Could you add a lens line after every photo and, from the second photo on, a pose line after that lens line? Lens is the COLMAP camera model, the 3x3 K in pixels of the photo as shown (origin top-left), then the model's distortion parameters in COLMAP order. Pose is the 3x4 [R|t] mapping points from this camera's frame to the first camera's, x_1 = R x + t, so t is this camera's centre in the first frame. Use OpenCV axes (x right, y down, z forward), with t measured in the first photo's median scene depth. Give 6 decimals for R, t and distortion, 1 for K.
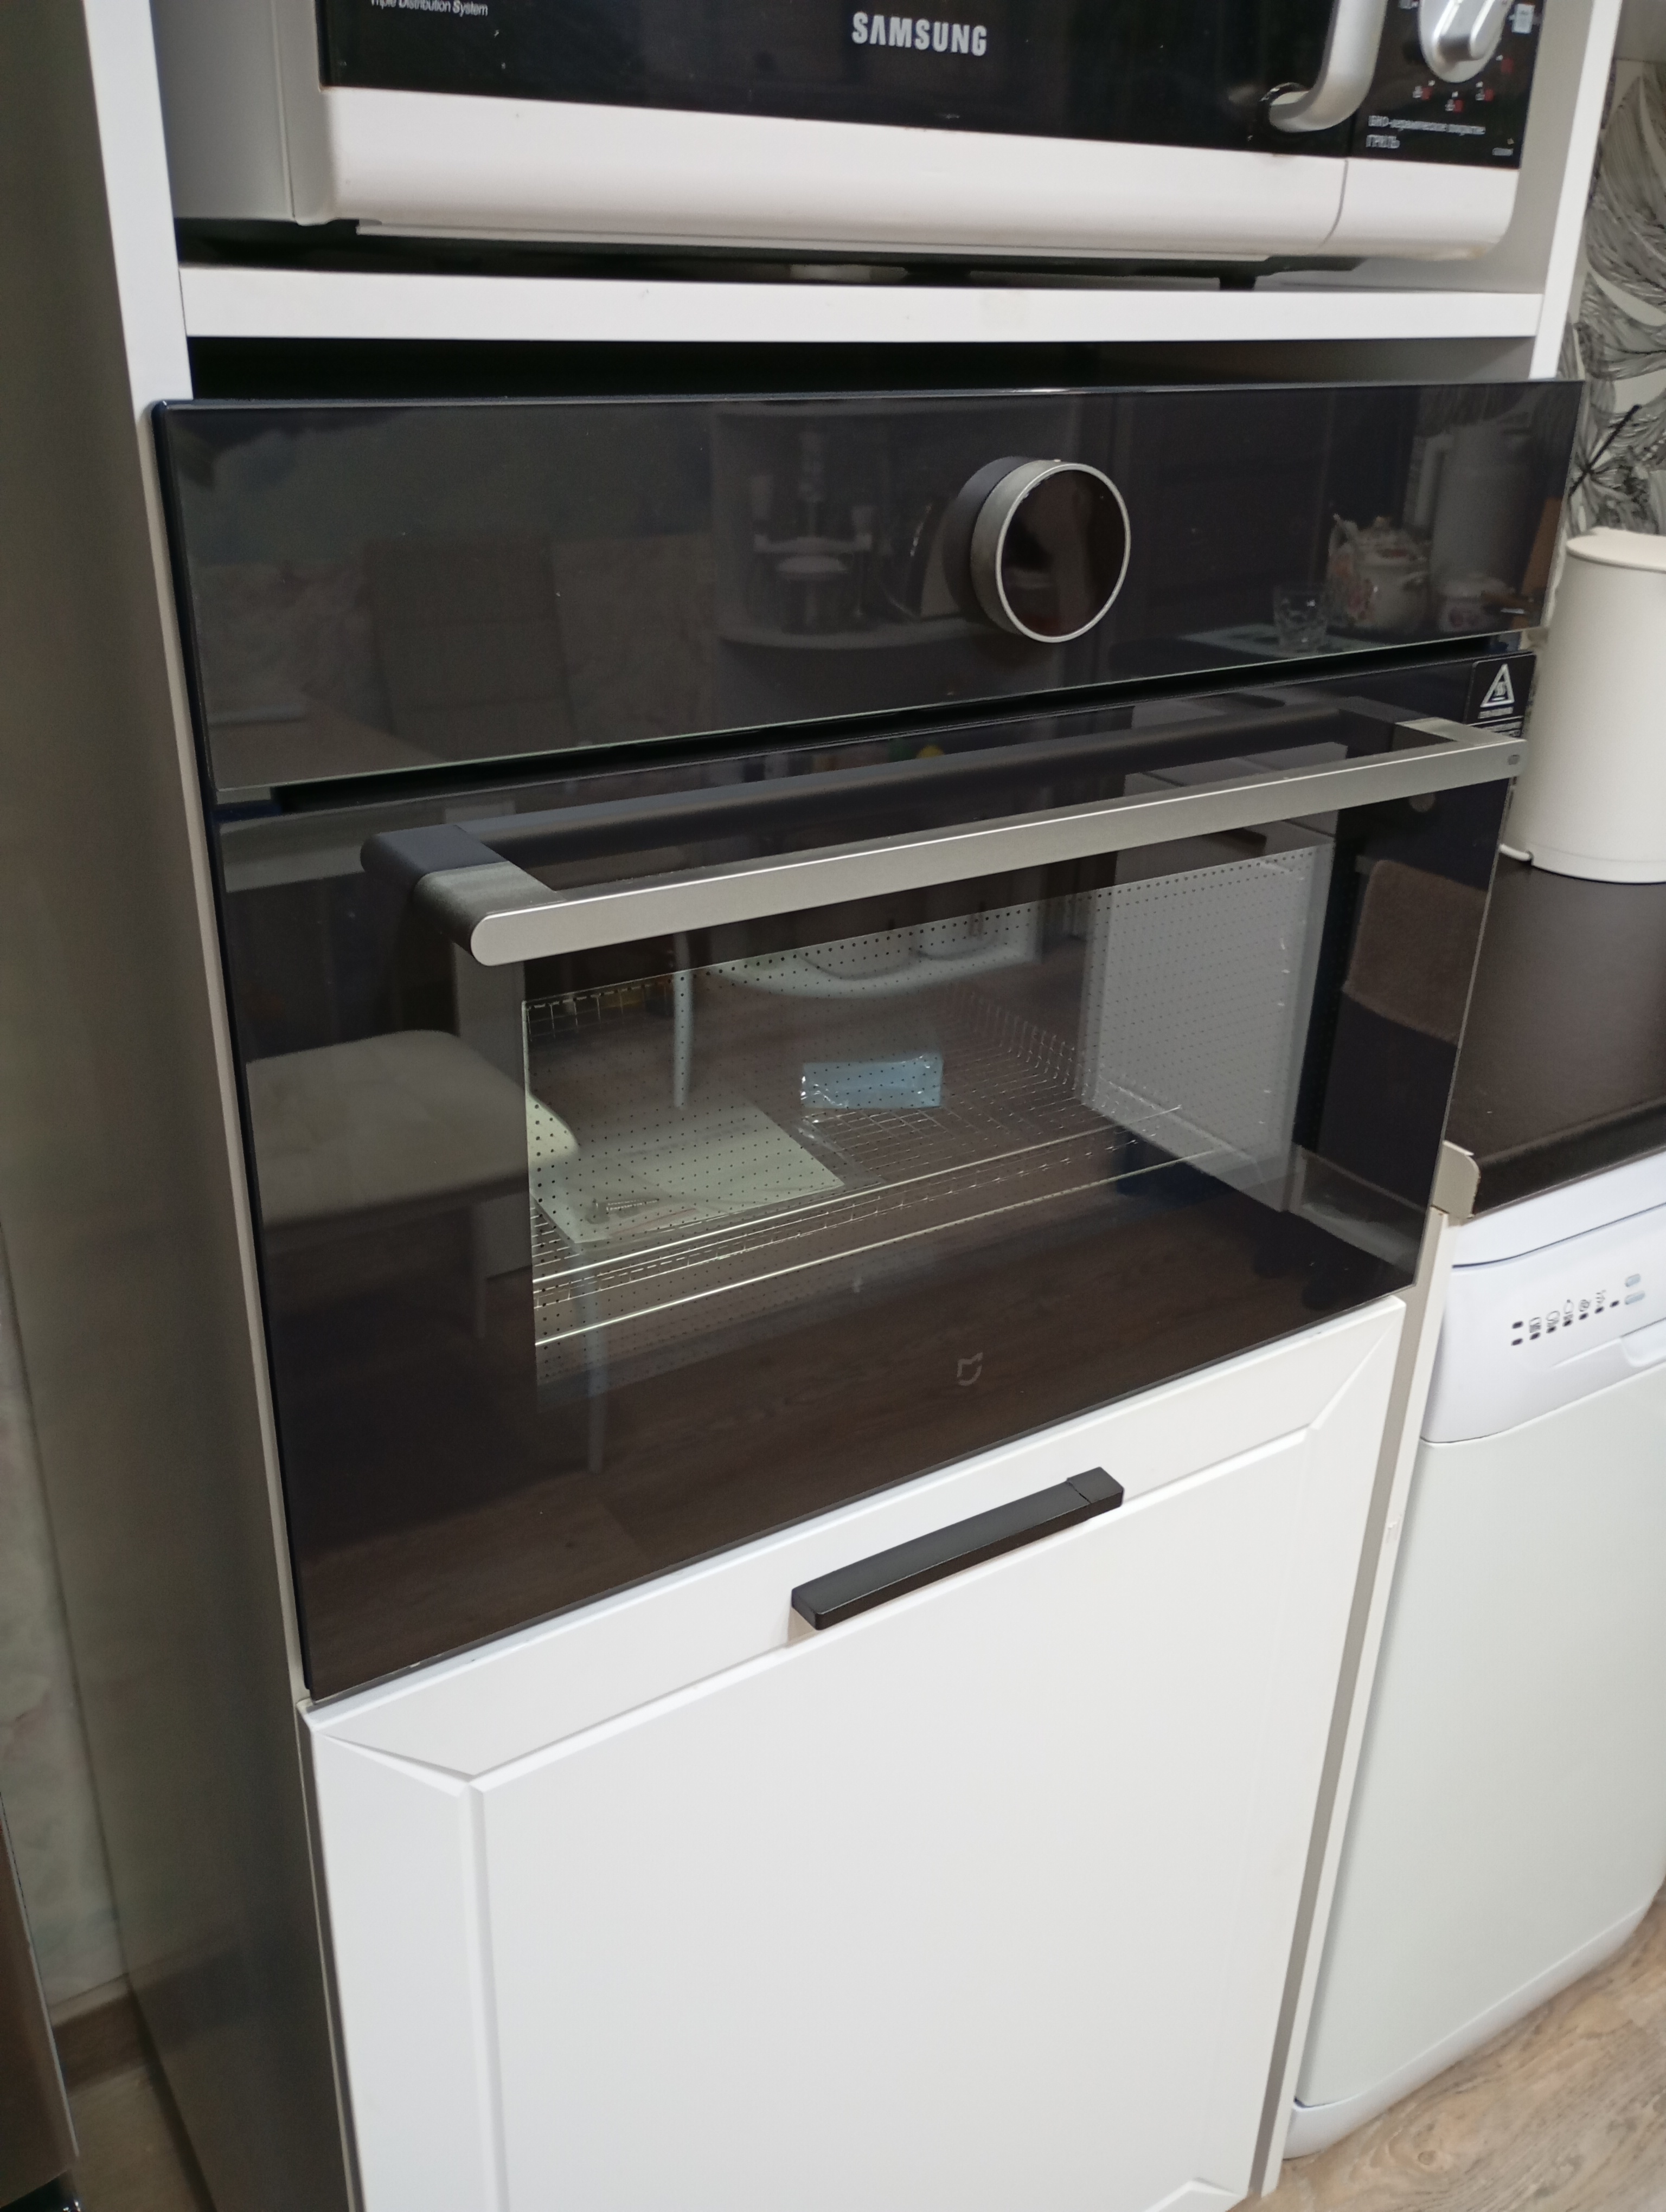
lens RADIAL K [[1857.7, 0, 833.0], [0, 1857.7, 1106.0], [0, 0, 1]] dist [0.032633, -0.077470]
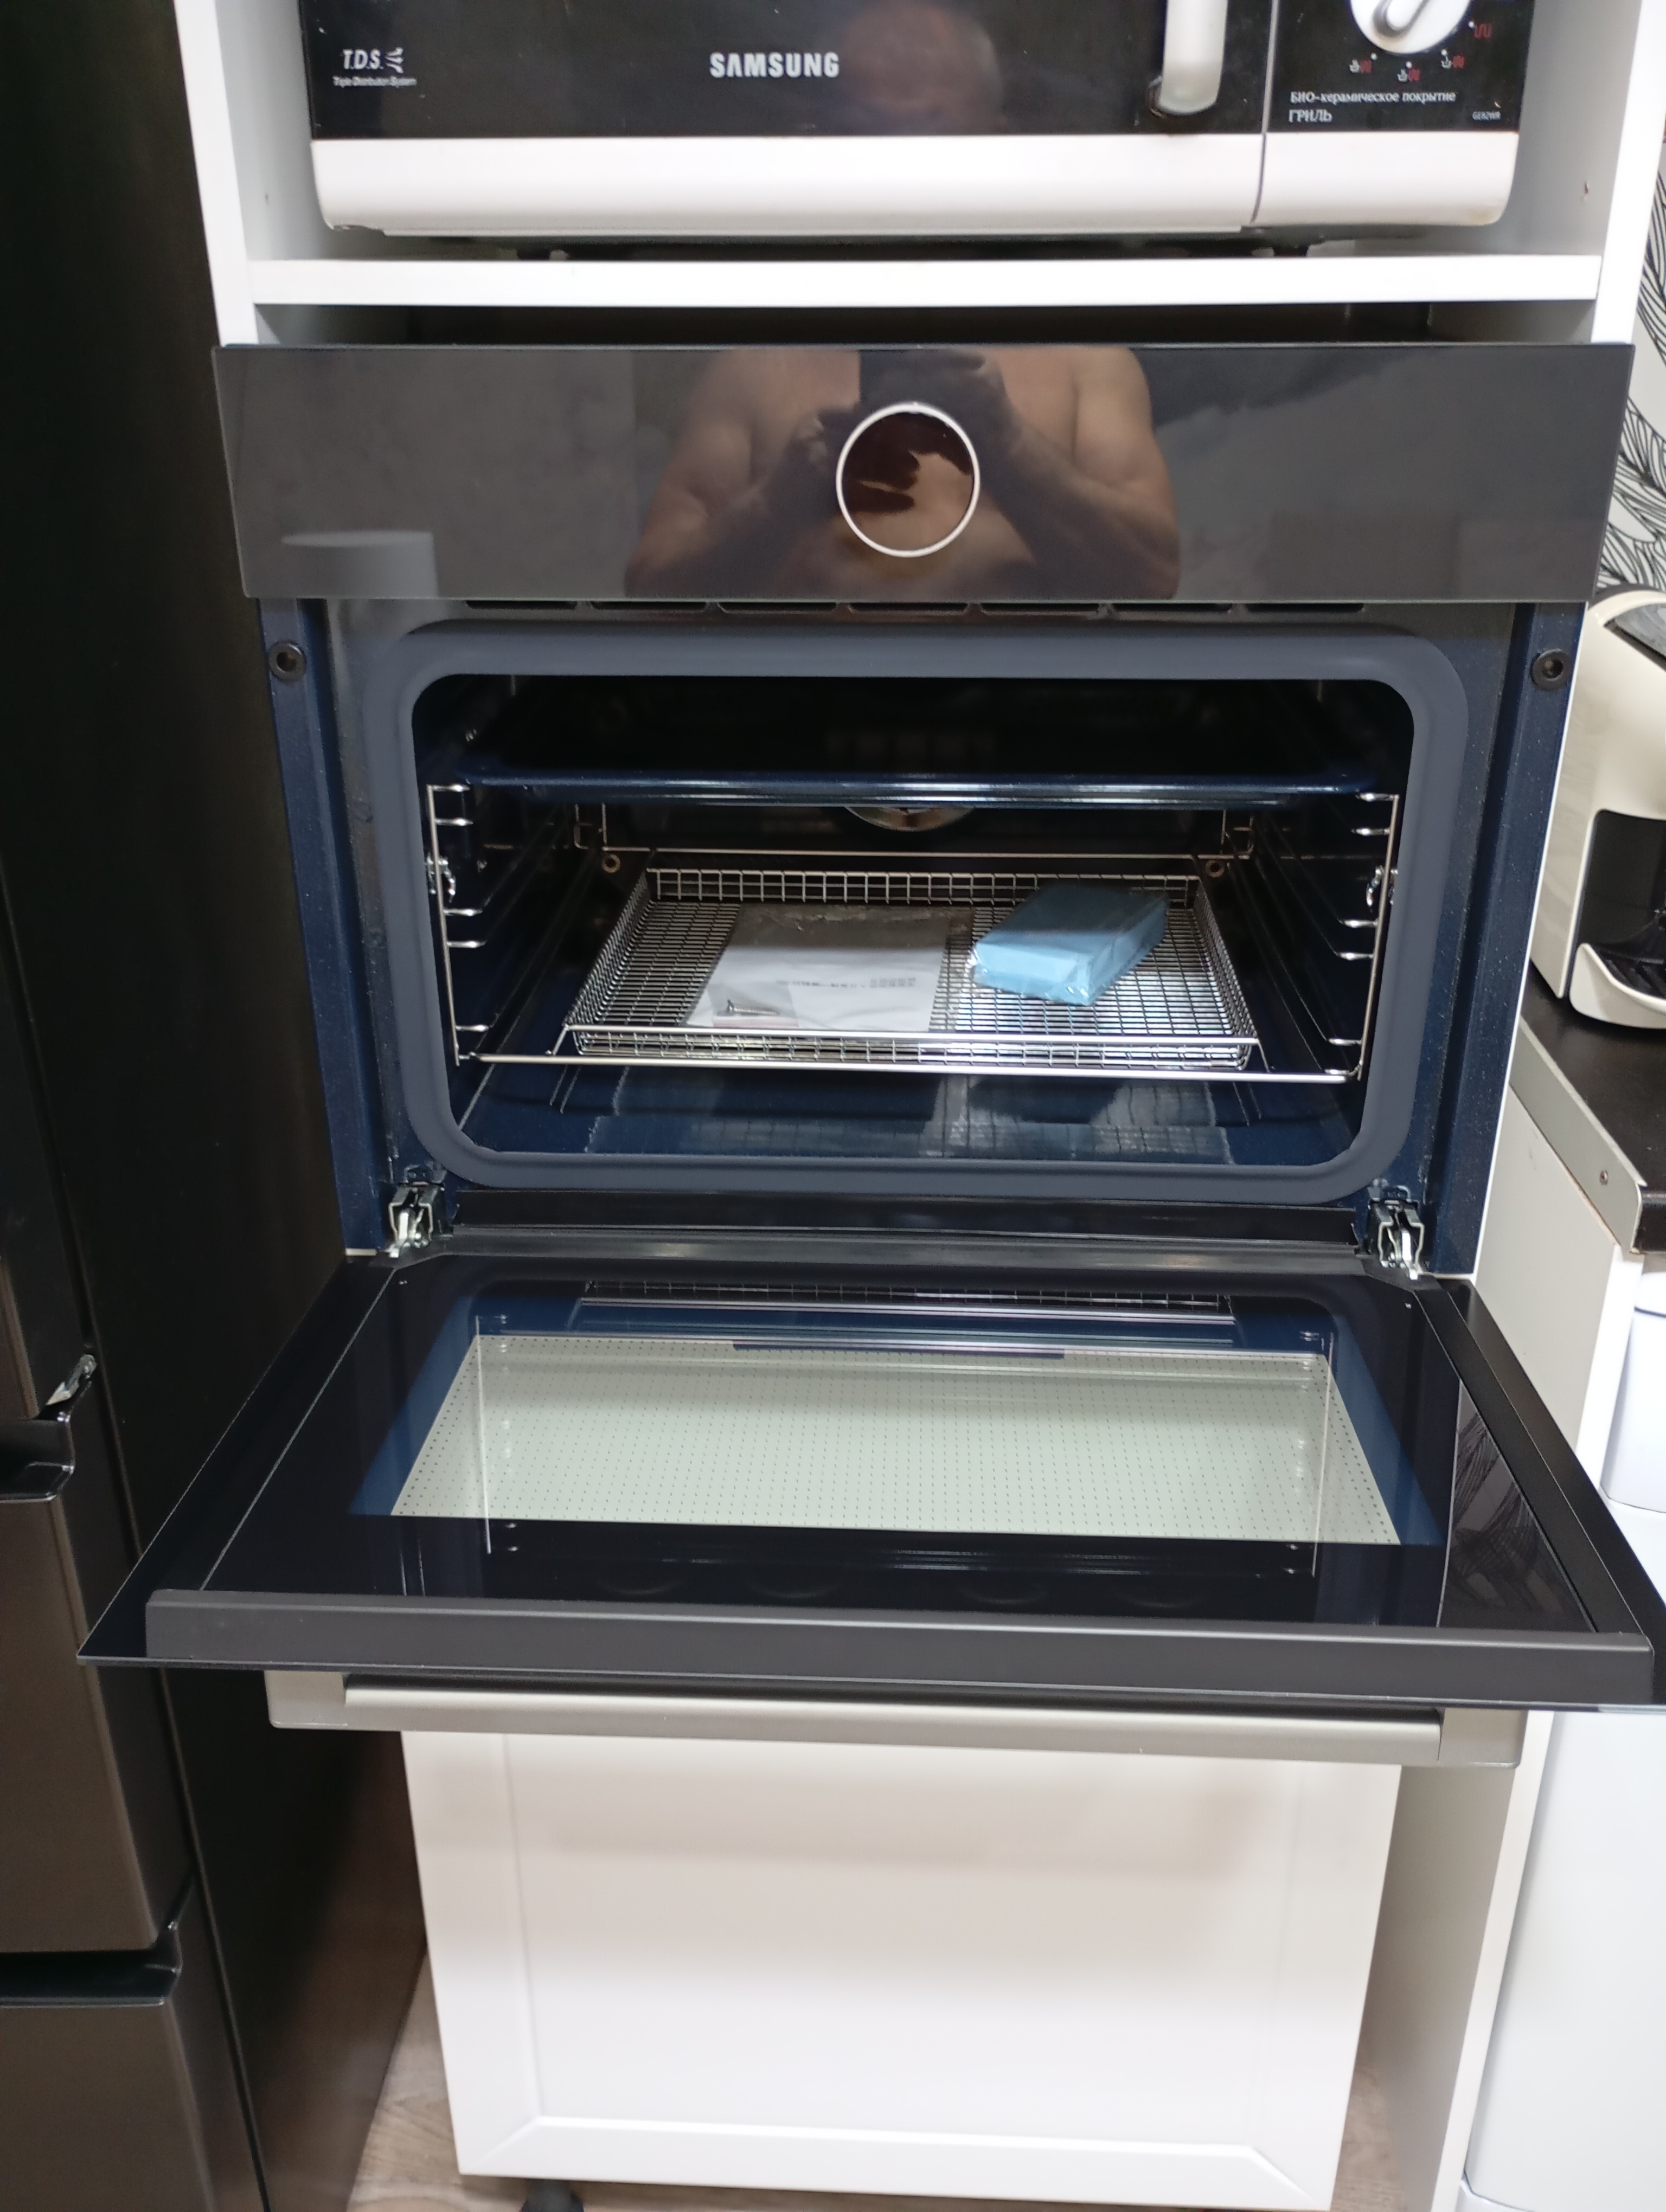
lens RADIAL K [[1870.0, 0, 833.0], [0, 1870.0, 1106.0], [0, 0, 1]] dist [0.027345, -0.068303]
pose [[0.806607, 0.224296, -0.546878, 0.826485], [-0.223608, 0.972238, 0.068946, 0.023899], [0.547160, 0.066674, 0.834368, -0.011658]]
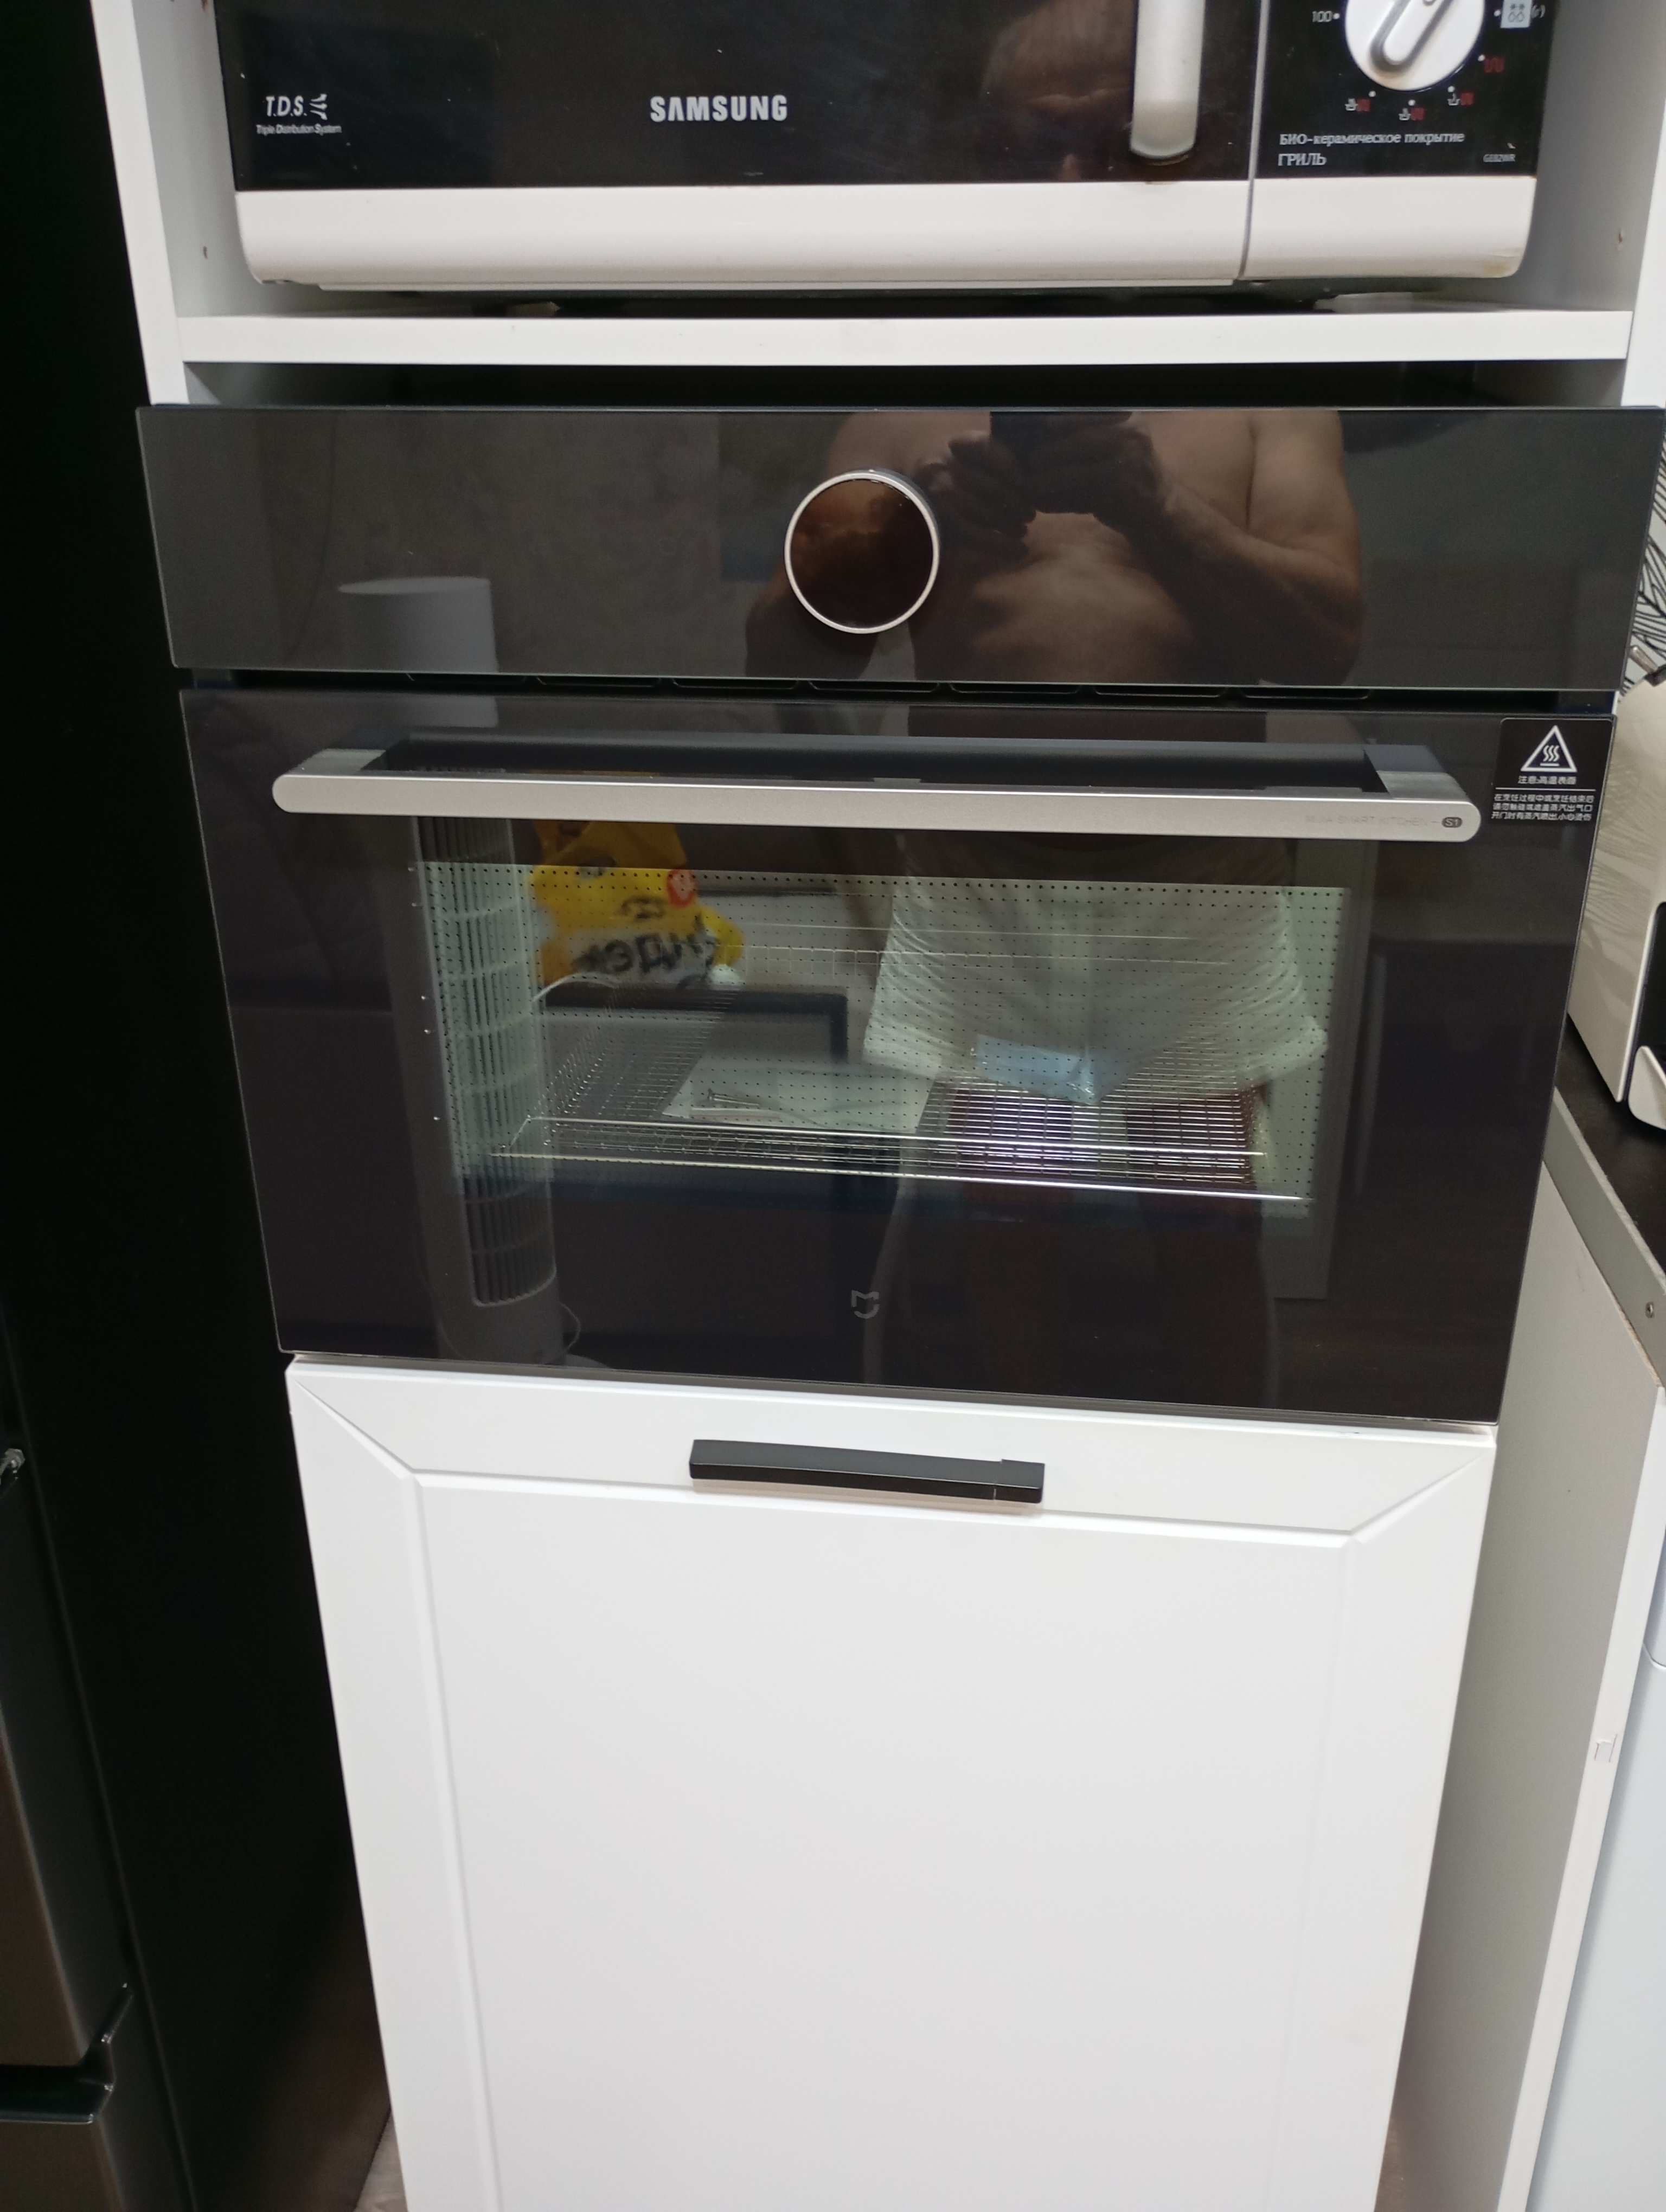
lens RADIAL K [[1857.7, 0, 833.0], [0, 1857.7, 1106.0], [0, 0, 1]] dist [0.032633, -0.077470]
pose [[0.765609, 0.232219, -0.599930, 0.843731], [-0.245338, 0.967491, 0.061401, -0.040069], [0.594686, 0.100177, 0.797693, 0.131671]]
